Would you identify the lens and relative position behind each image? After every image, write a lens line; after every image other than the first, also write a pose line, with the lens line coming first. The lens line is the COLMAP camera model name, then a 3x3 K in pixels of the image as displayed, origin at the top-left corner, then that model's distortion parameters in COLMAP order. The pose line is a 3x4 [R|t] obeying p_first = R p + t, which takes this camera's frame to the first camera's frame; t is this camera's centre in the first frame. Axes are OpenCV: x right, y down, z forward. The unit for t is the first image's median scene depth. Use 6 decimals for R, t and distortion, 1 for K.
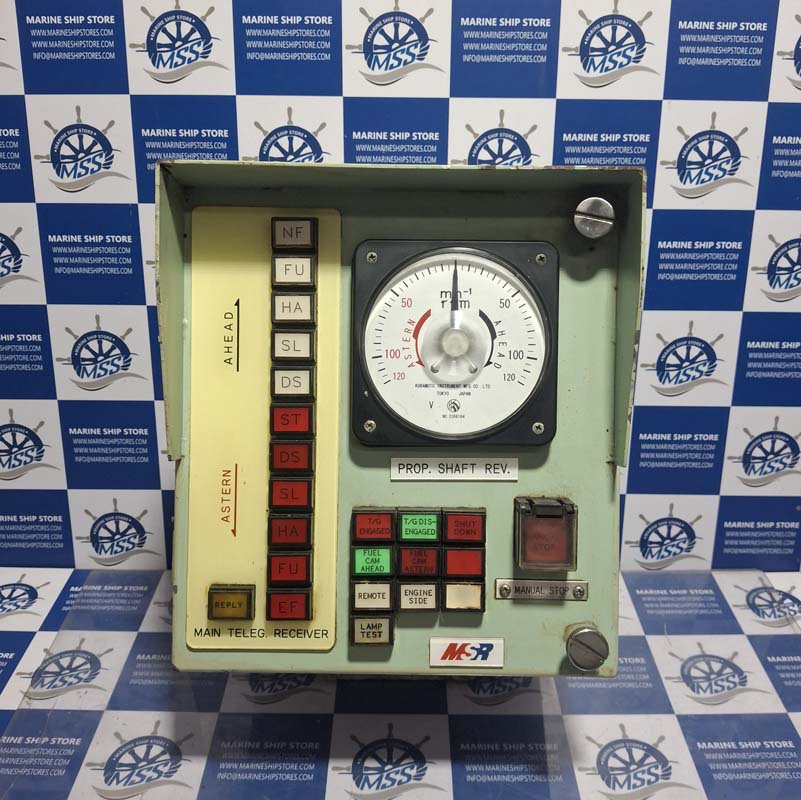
lens RADIAL K [[882.2, 0, 434.2], [0, 882.2, 419.9], [0, 0, 1]] dist [0.107861, -0.295394]
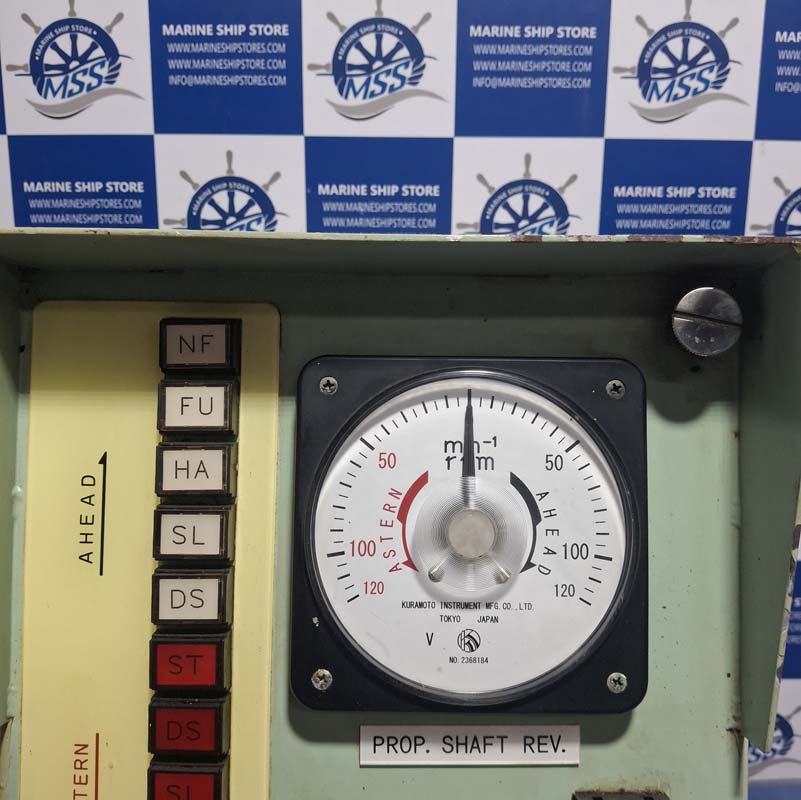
lens RADIAL K [[797.3, 0, 444.3], [0, 797.3, 399.8], [0, 0, 1]] dist [0.075958, -0.192923]
pose [[0.999907, -0.004173, 0.012994, 0.000195], [0.005004, 0.997903, -0.064533, -0.112819], [-0.012697, 0.064592, 0.997831, 0.379049]]
